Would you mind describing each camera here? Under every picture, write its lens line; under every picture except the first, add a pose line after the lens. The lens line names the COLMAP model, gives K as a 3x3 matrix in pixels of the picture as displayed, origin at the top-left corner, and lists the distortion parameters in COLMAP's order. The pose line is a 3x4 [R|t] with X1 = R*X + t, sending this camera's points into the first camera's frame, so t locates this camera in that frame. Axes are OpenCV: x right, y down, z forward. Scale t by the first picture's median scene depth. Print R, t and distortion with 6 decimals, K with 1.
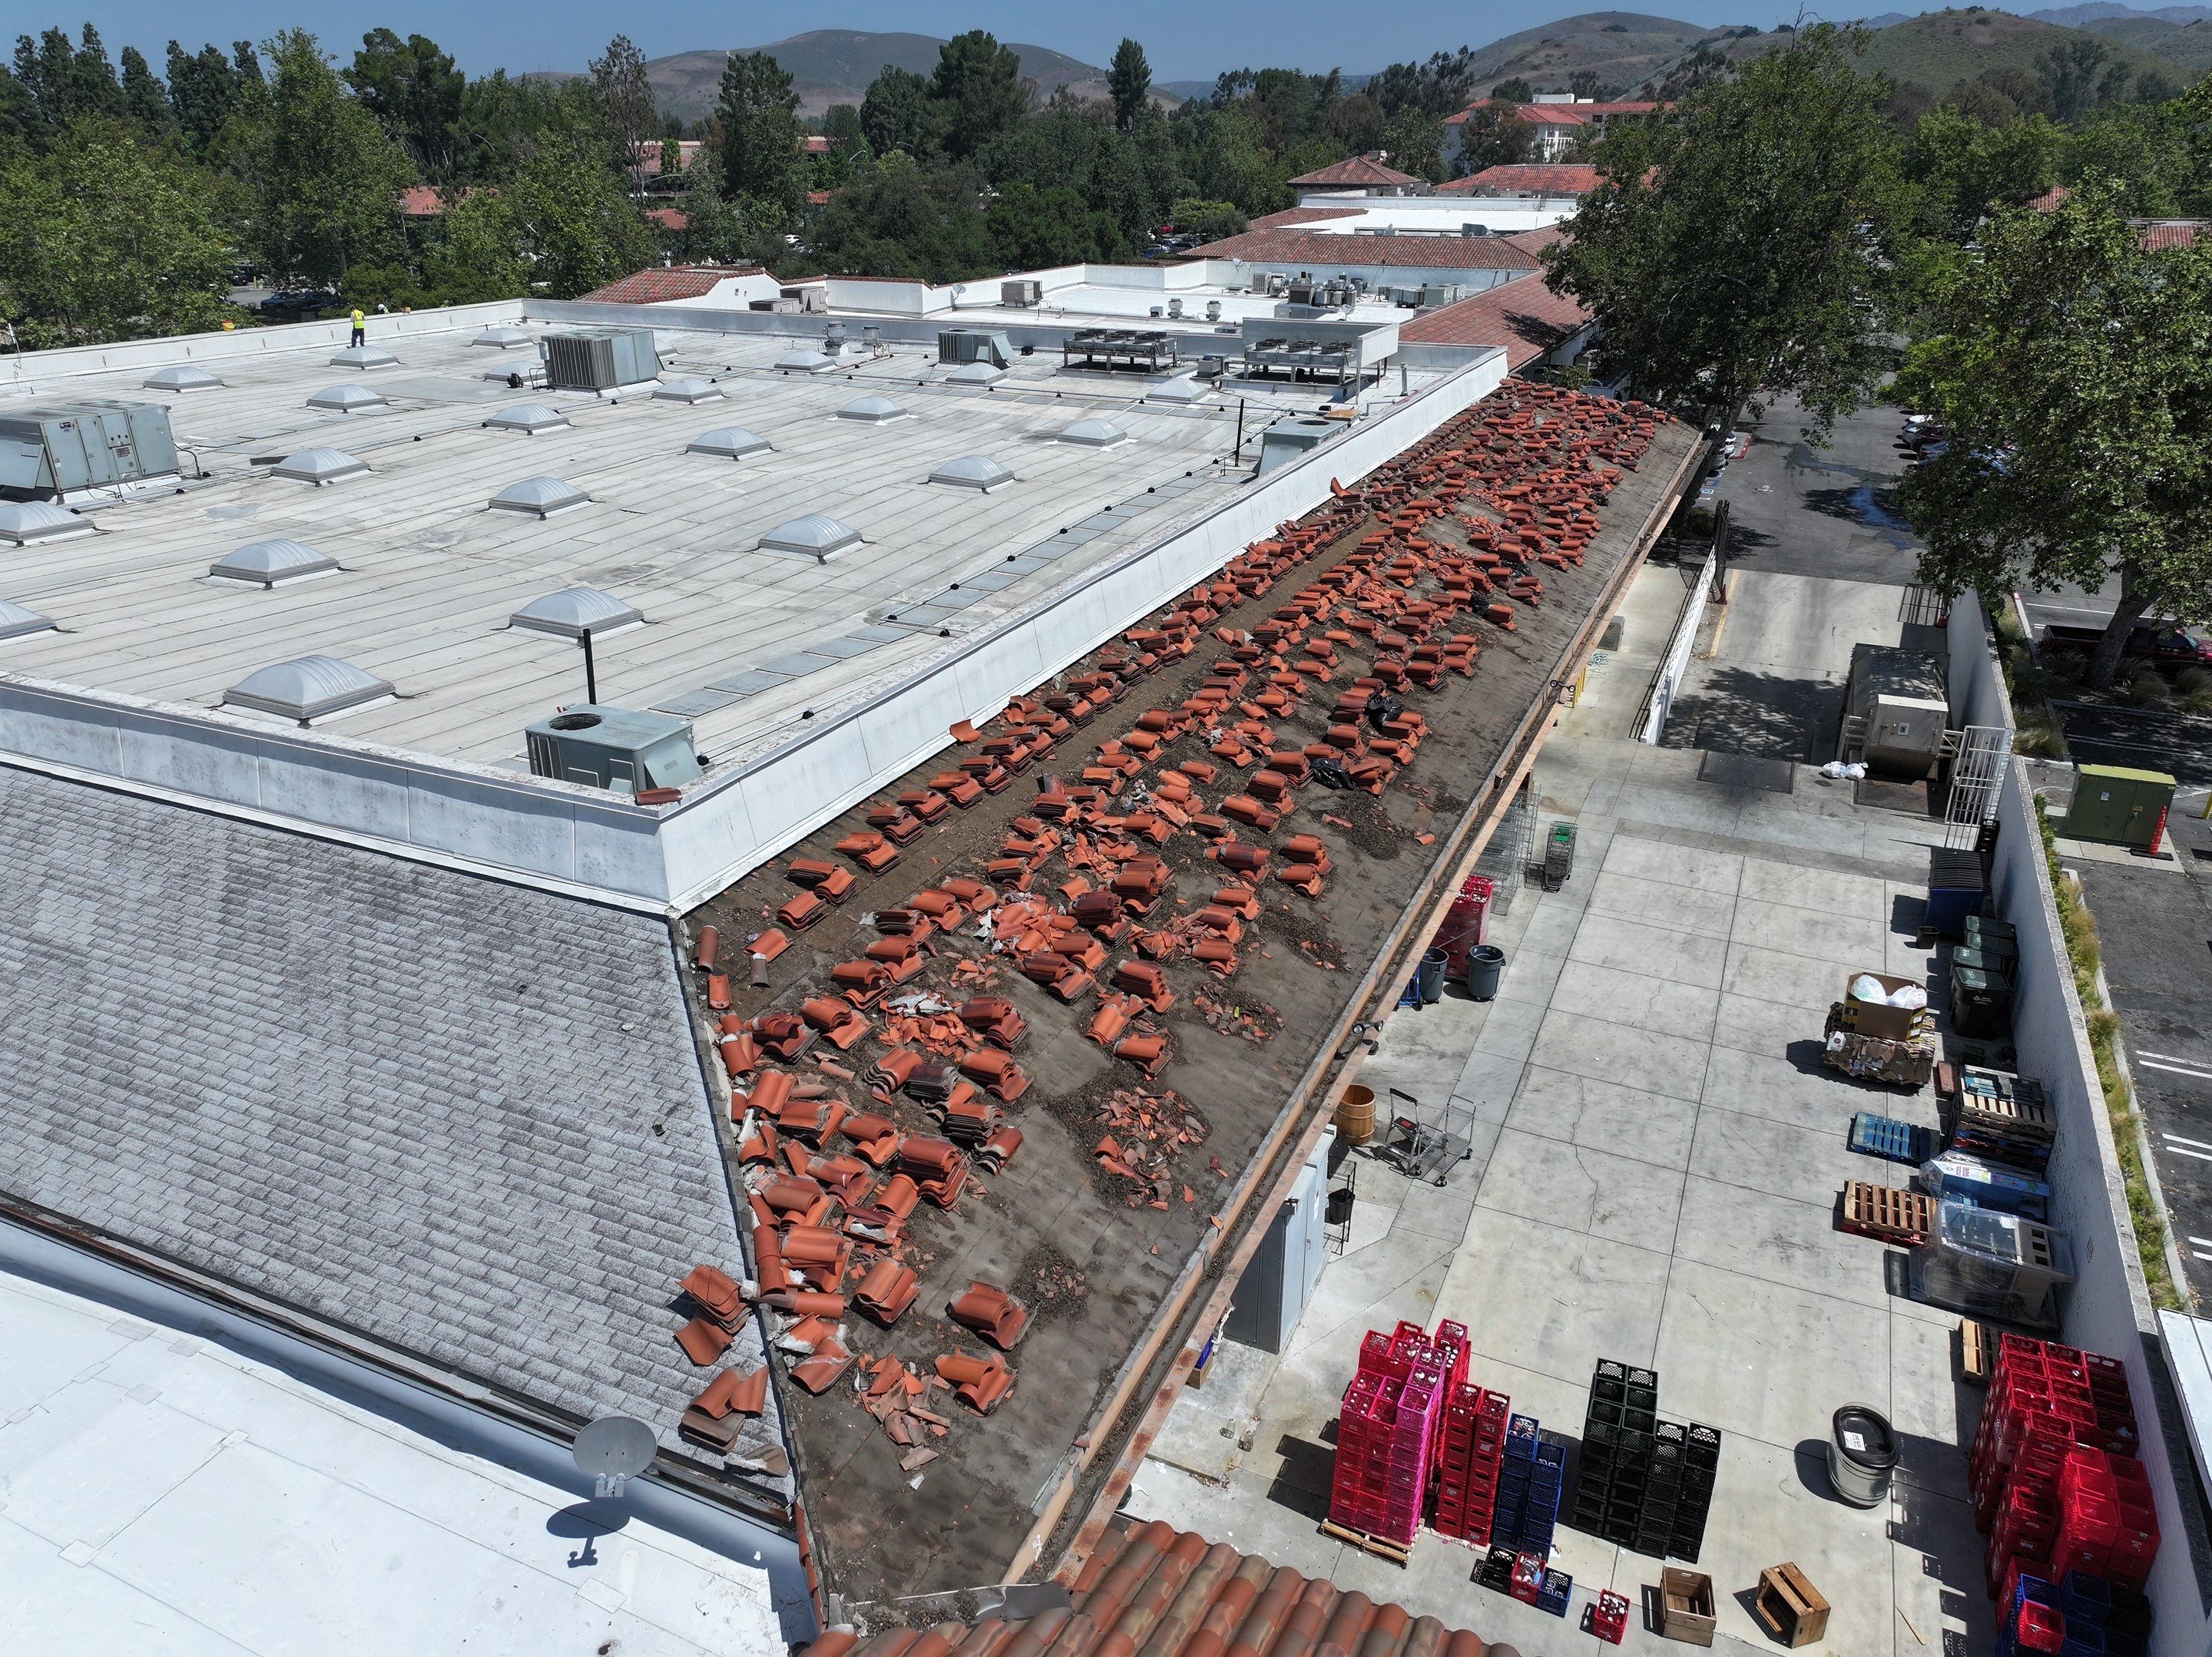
lens RADIAL K [[1562.4, 0, 1114.1], [0, 1562.4, 822.2], [0, 0, 1]] dist [-0.012339, 0.031438]
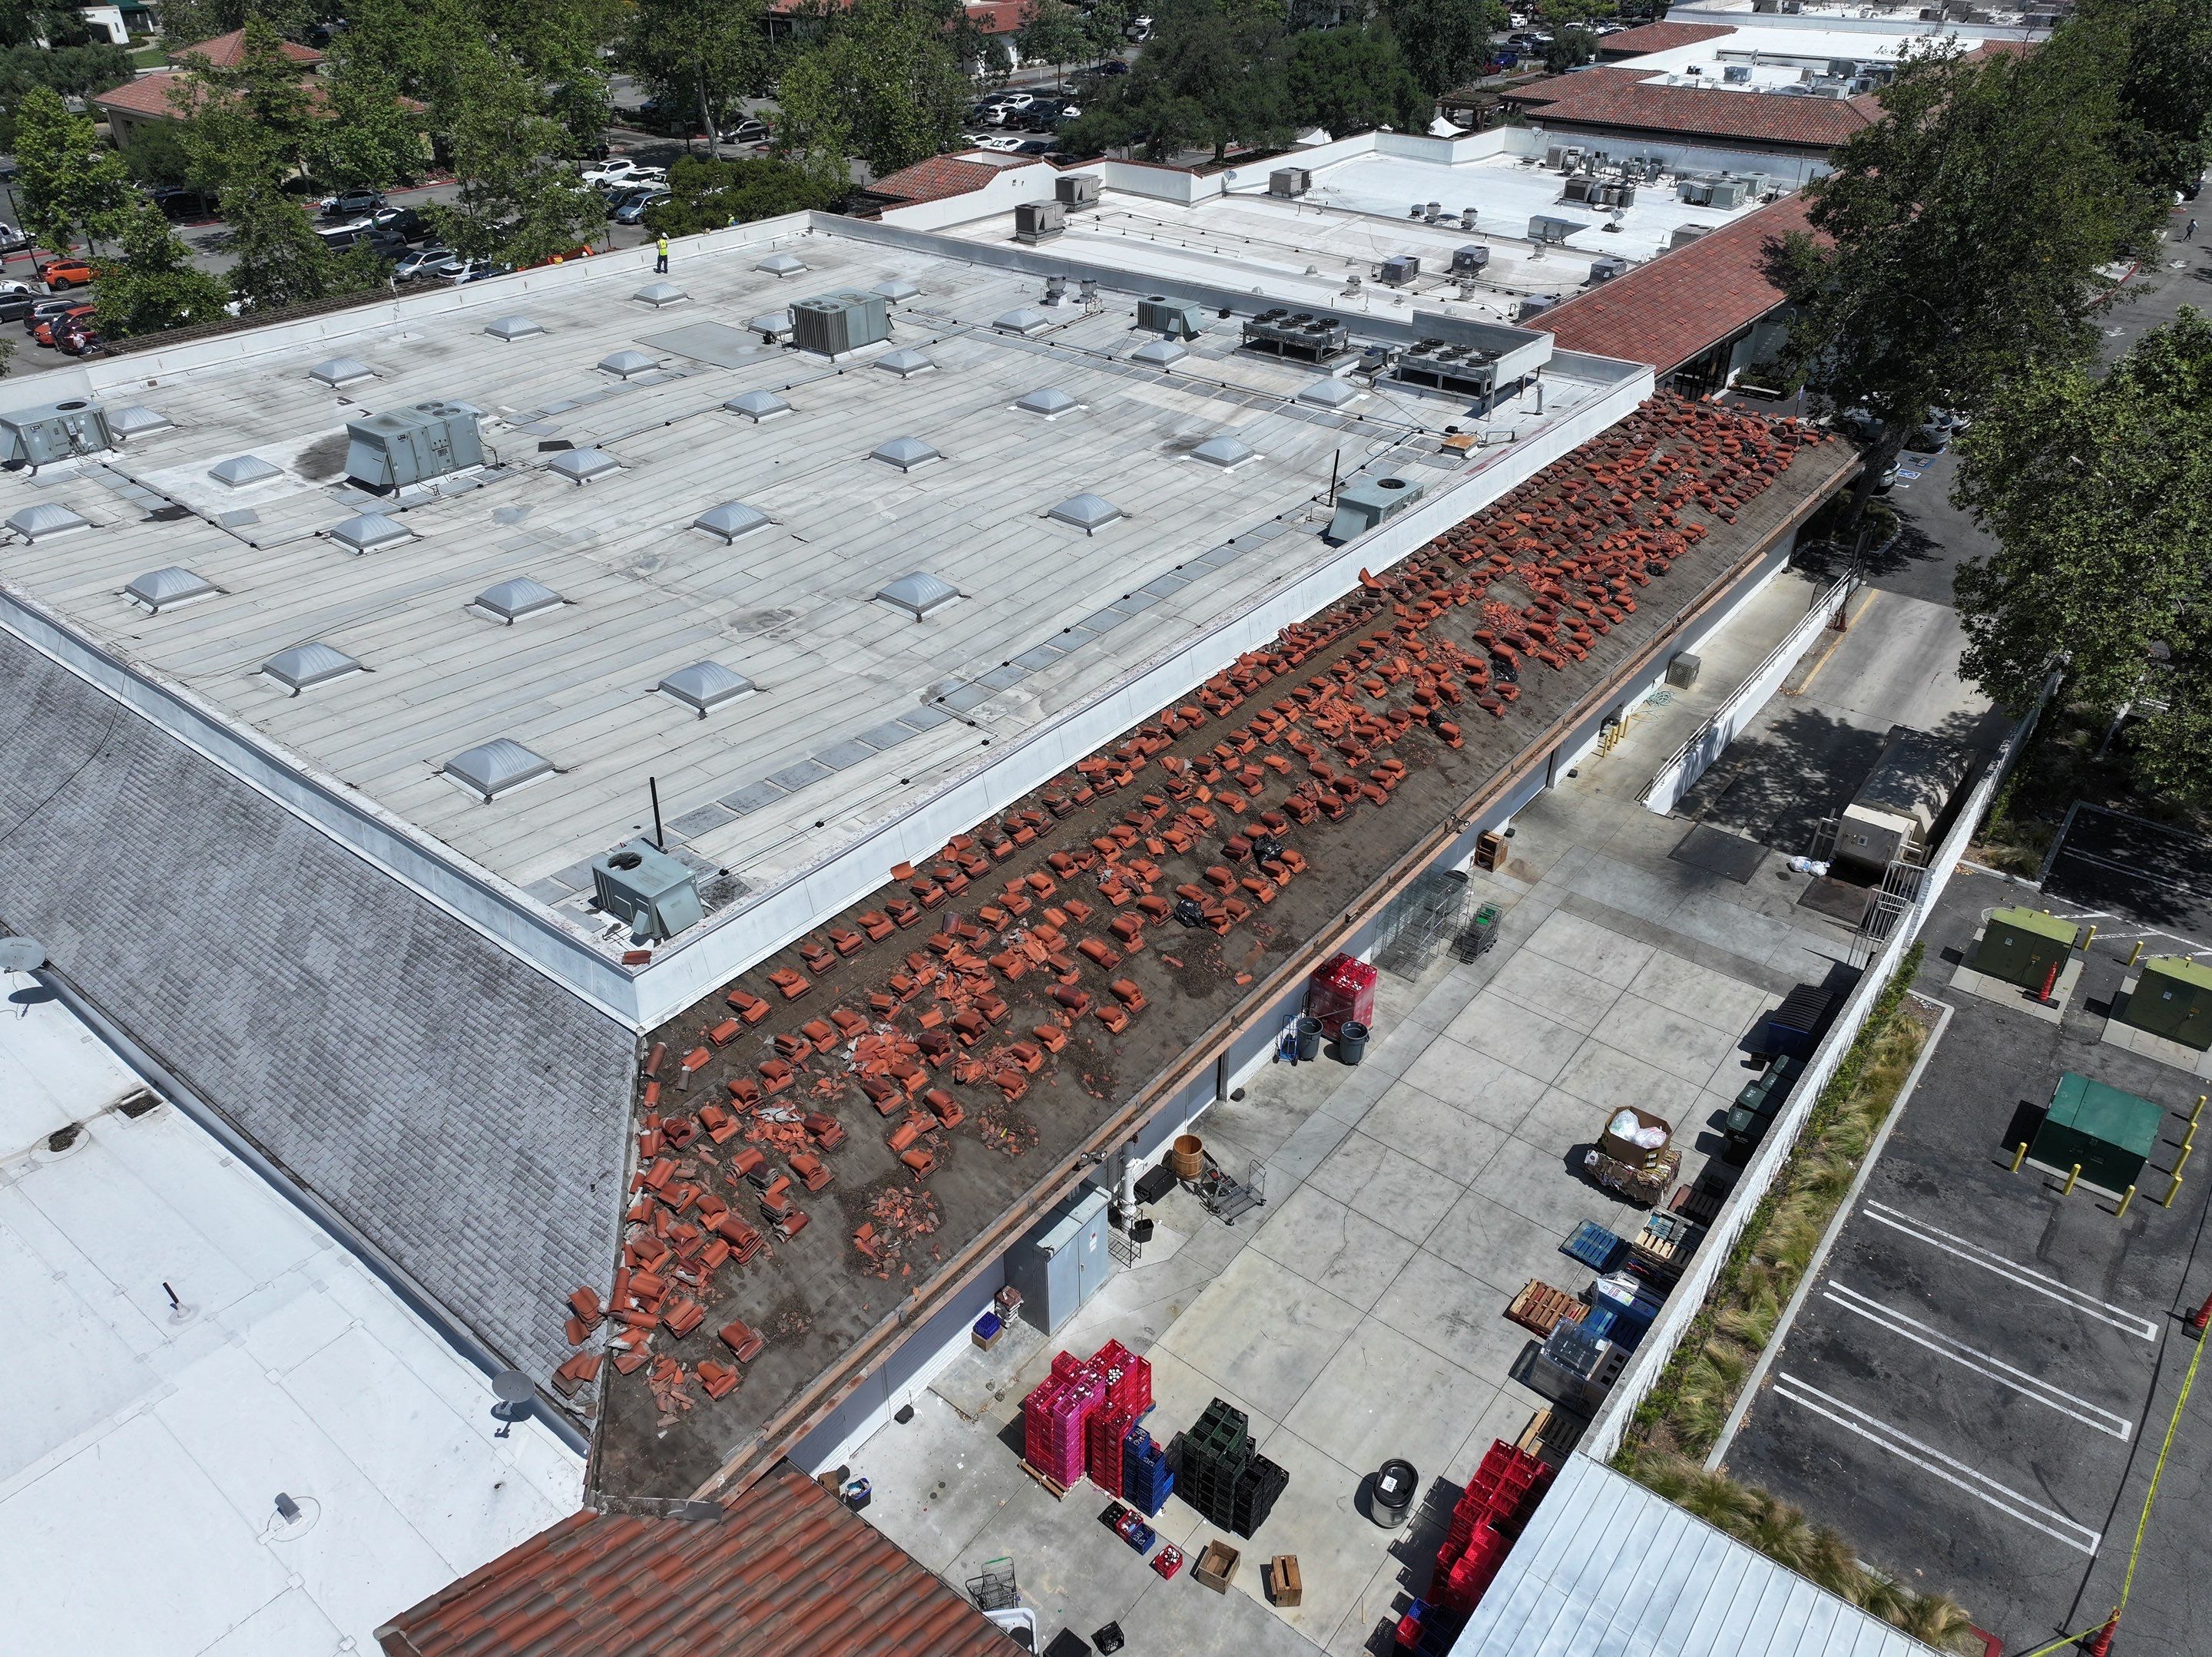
lens RADIAL K [[1562.4, 0, 1114.1], [0, 1562.4, 822.2], [0, 0, 1]] dist [-0.012339, 0.031438]
pose [[0.970895, 0.129369, -0.201559, 0.425816], [-0.096097, 0.981275, 0.166928, -0.411207], [0.219380, -0.142700, 0.965147, -0.356182]]
